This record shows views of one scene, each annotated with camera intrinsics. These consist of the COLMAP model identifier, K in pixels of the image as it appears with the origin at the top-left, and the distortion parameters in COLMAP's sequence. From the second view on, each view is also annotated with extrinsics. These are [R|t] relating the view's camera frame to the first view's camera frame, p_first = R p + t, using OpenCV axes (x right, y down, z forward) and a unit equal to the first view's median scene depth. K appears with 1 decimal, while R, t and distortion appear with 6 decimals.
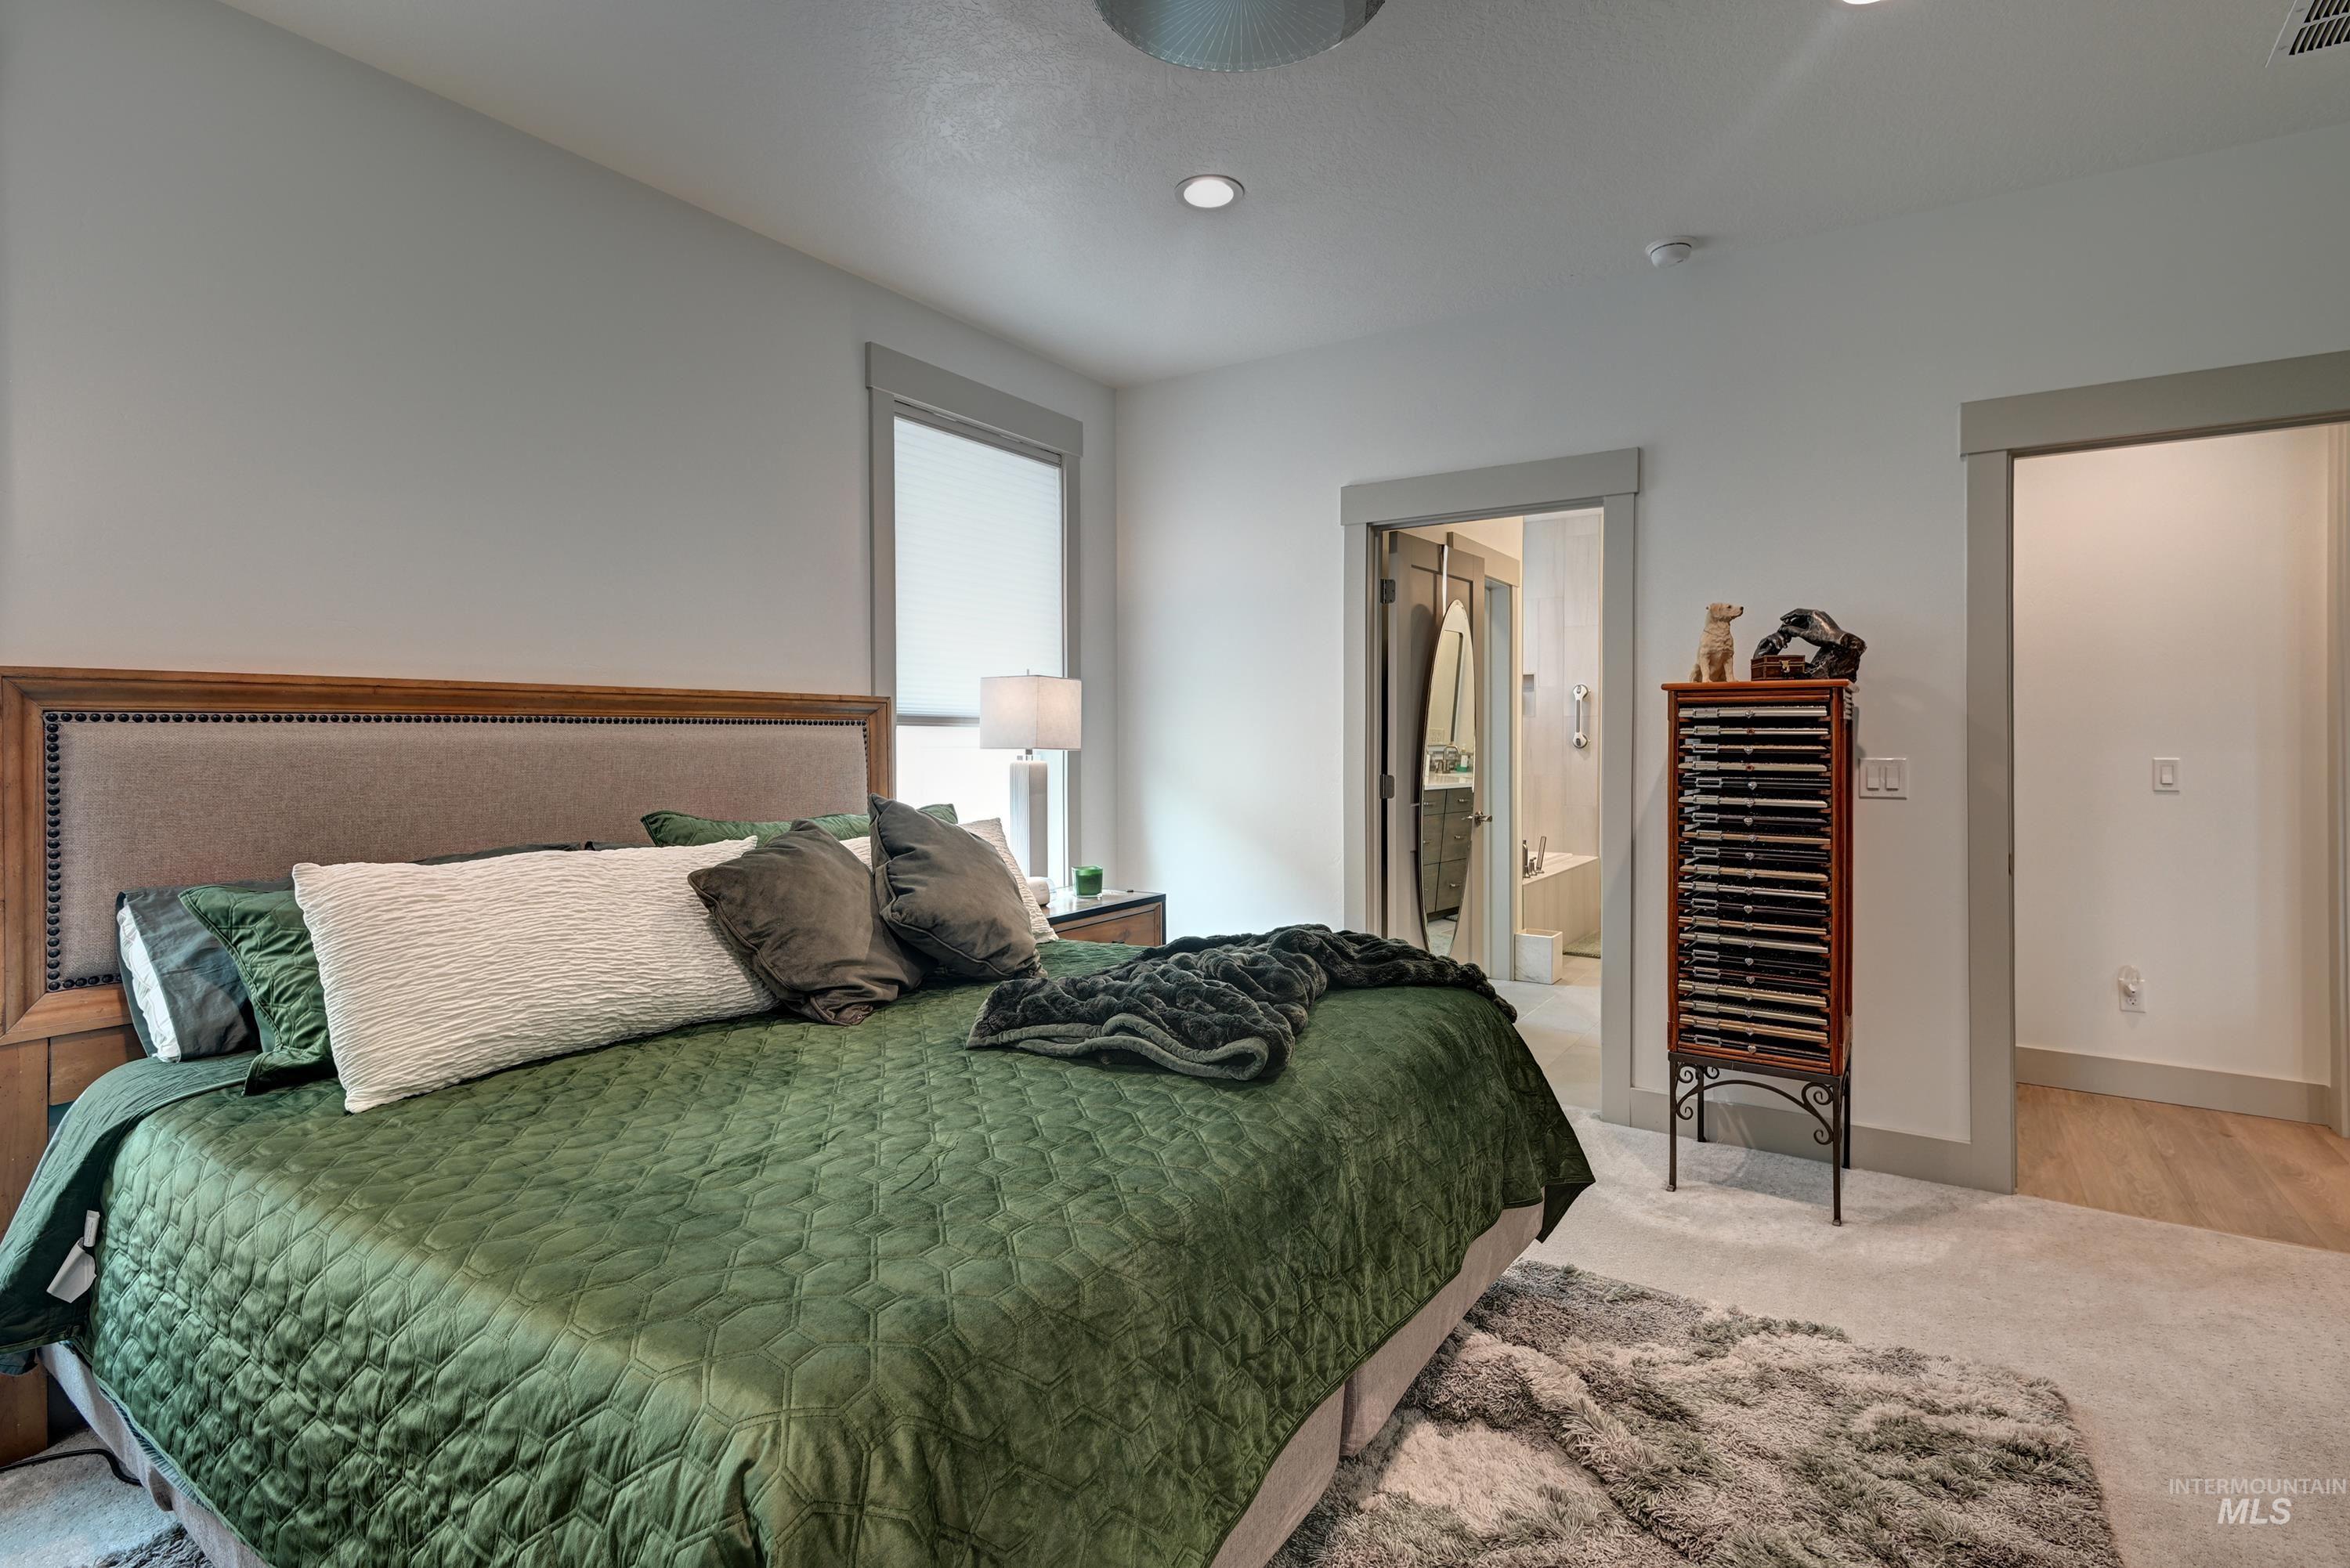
lens RADIAL K [[1107.1, 0, 1193.5], [0, 1107.1, 785.7], [0, 0, 1]] dist [0.016987, -0.000282]
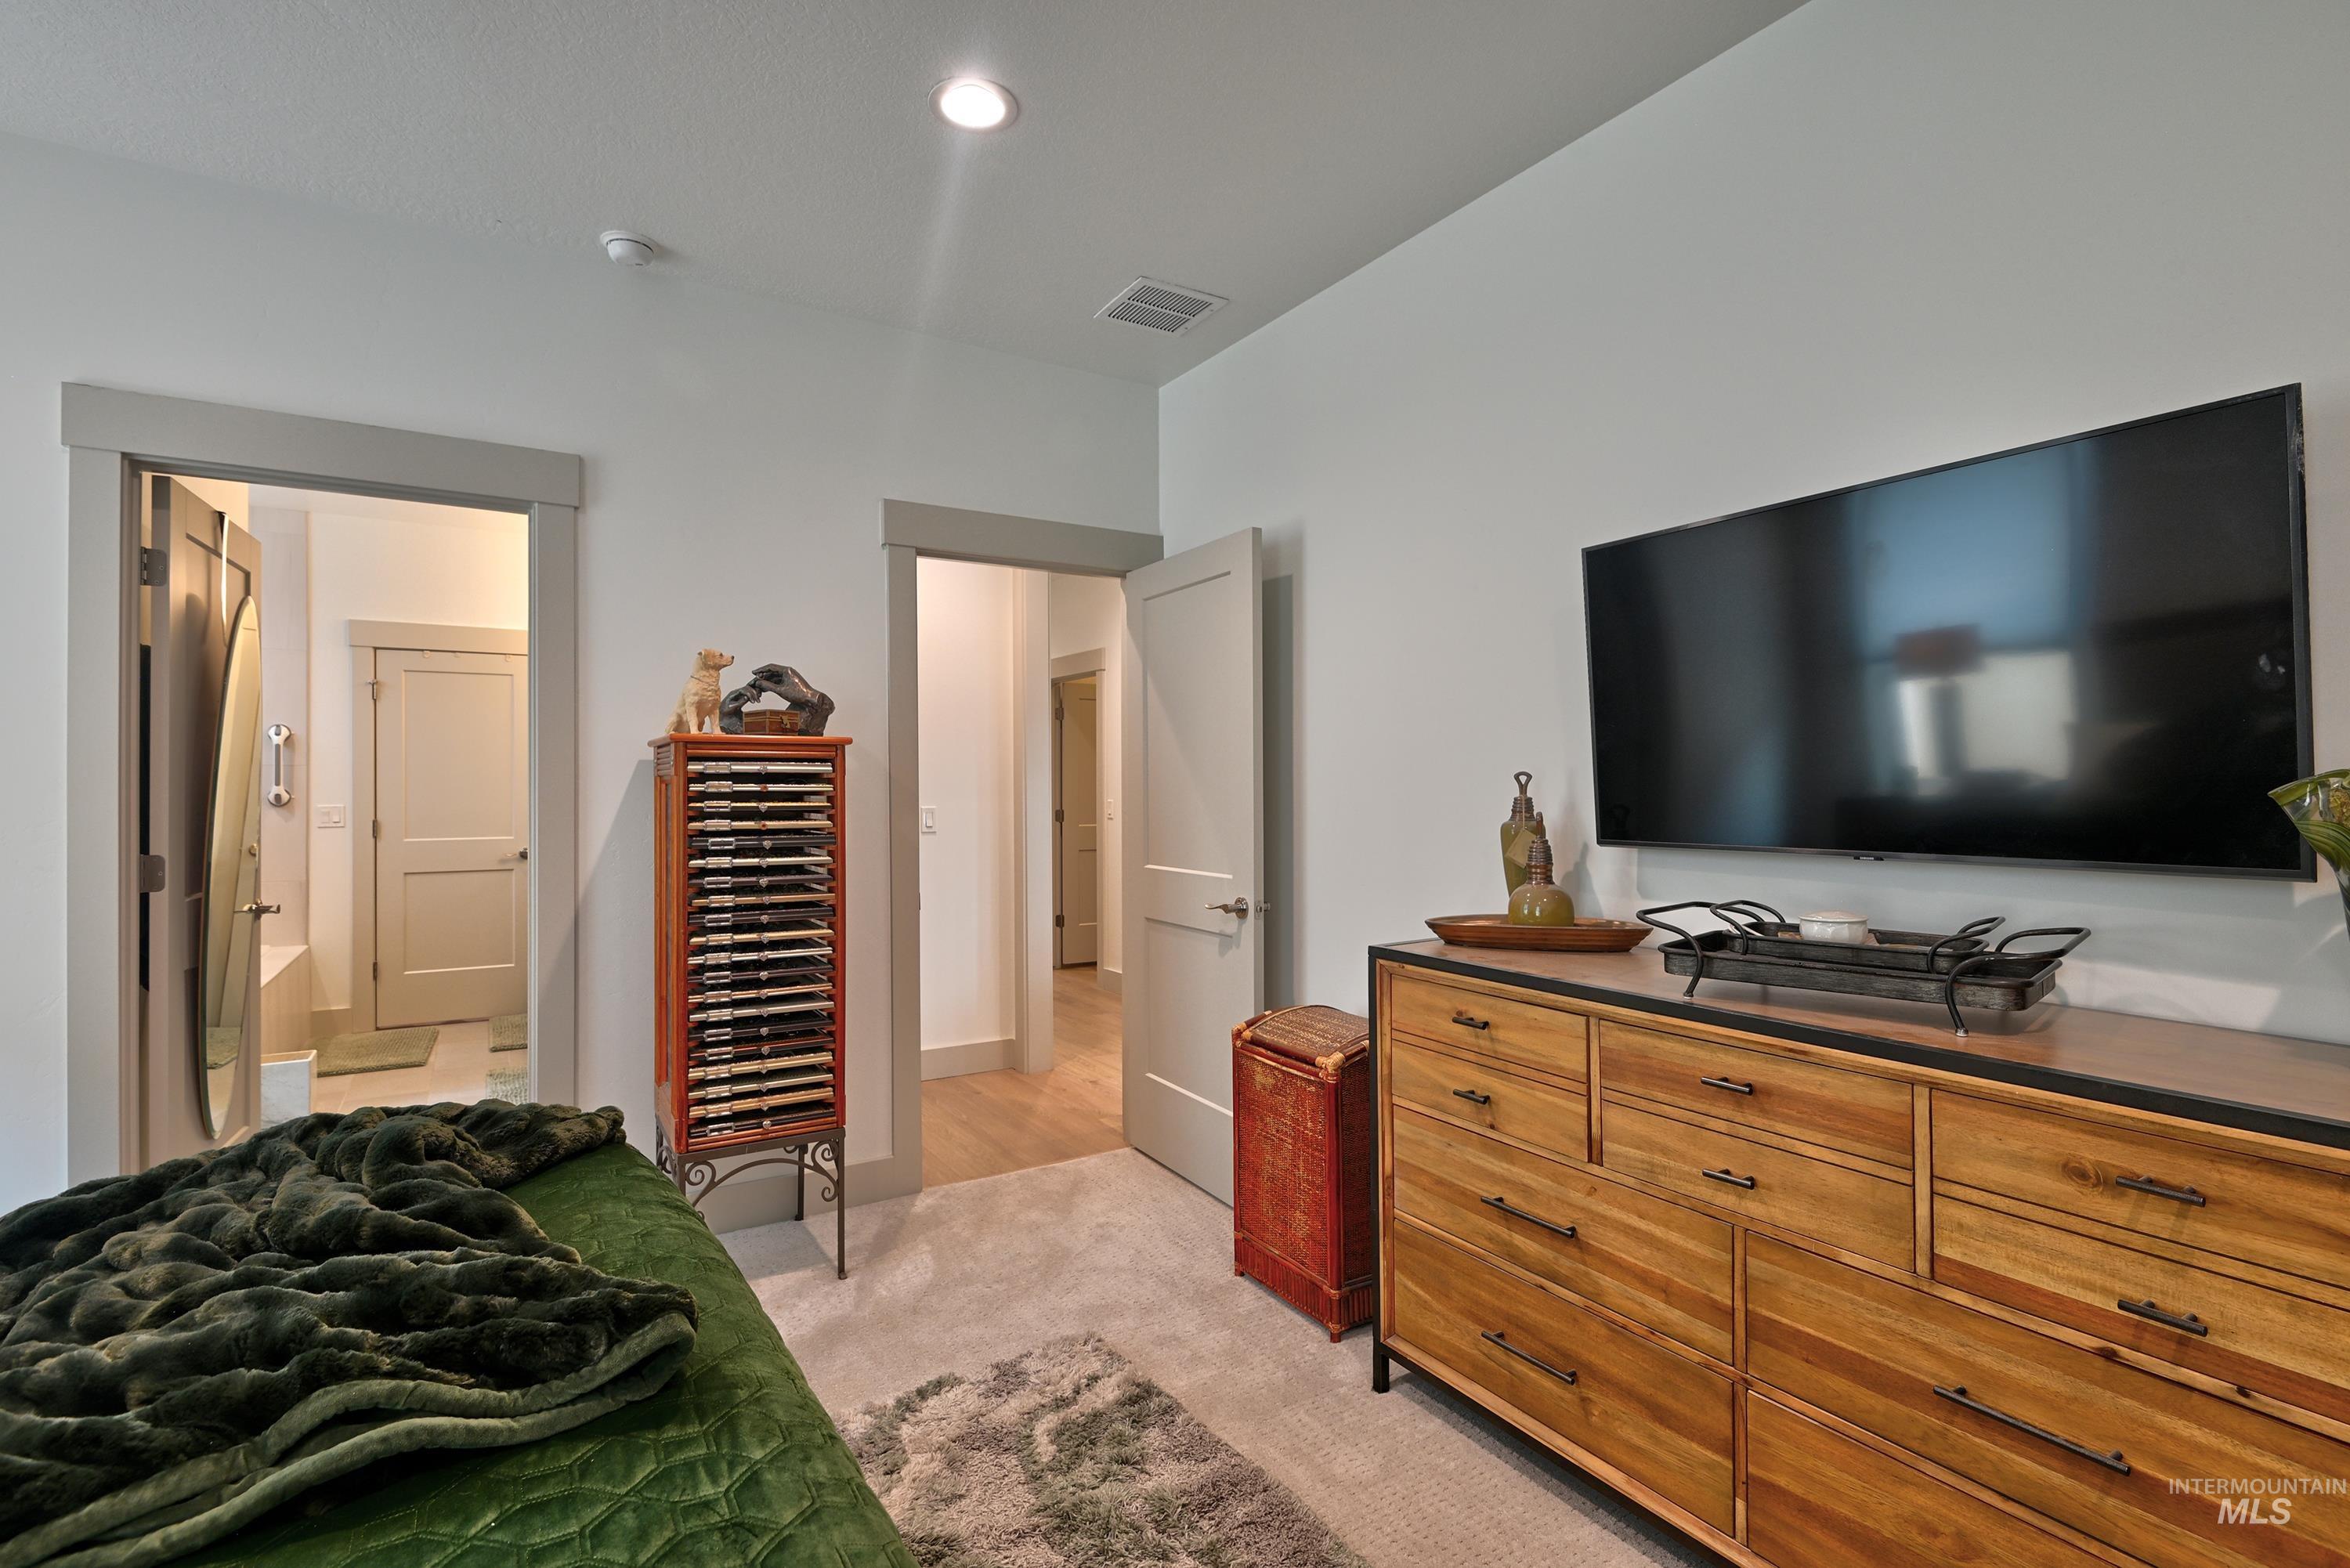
lens RADIAL K [[1107.1, 0, 1182.3], [0, 1107.1, 779.7], [0, 0, 1]] dist [0.016987, -0.000282]
pose [[0.456201, 0.007879, 0.889842, -0.177654], [0.040809, 0.998723, -0.029765, -0.012454], [-0.888940, 0.049893, 0.455297, 0.245292]]
